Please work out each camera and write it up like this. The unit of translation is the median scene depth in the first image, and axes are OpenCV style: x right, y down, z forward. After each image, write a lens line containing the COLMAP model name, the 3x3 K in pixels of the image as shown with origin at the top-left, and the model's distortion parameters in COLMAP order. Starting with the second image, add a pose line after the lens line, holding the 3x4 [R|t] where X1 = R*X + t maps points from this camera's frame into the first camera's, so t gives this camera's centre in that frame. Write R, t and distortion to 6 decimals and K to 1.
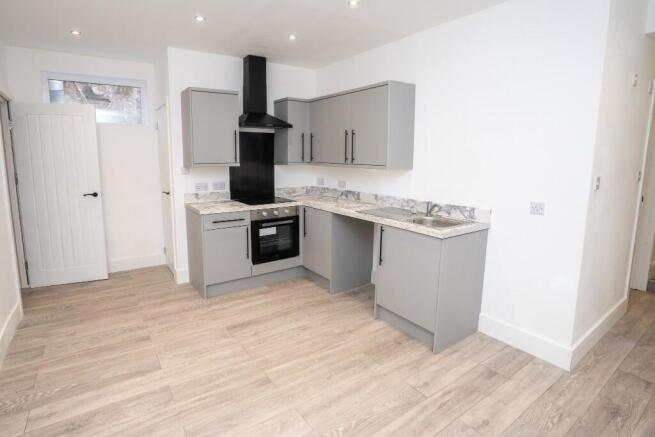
lens RADIAL K [[313.0, 0, 313.0], [0, 313.0, 216.7], [0, 0, 1]] dist [-0.070704, 0.030195]
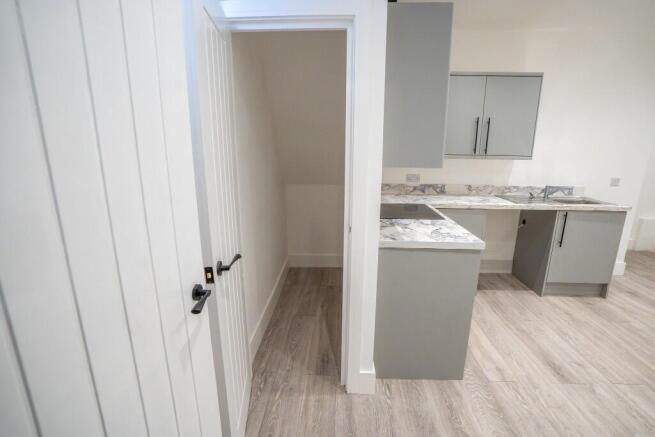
lens RADIAL K [[313.0, 0, 313.0], [0, 313.0, 216.7], [0, 0, 1]] dist [-0.070704, 0.030195]
pose [[0.612996, -0.181067, 0.769058, -1.029022], [0.145580, 0.982604, 0.115306, -0.184844], [-0.776558, 0.041277, 0.628692, 0.901711]]
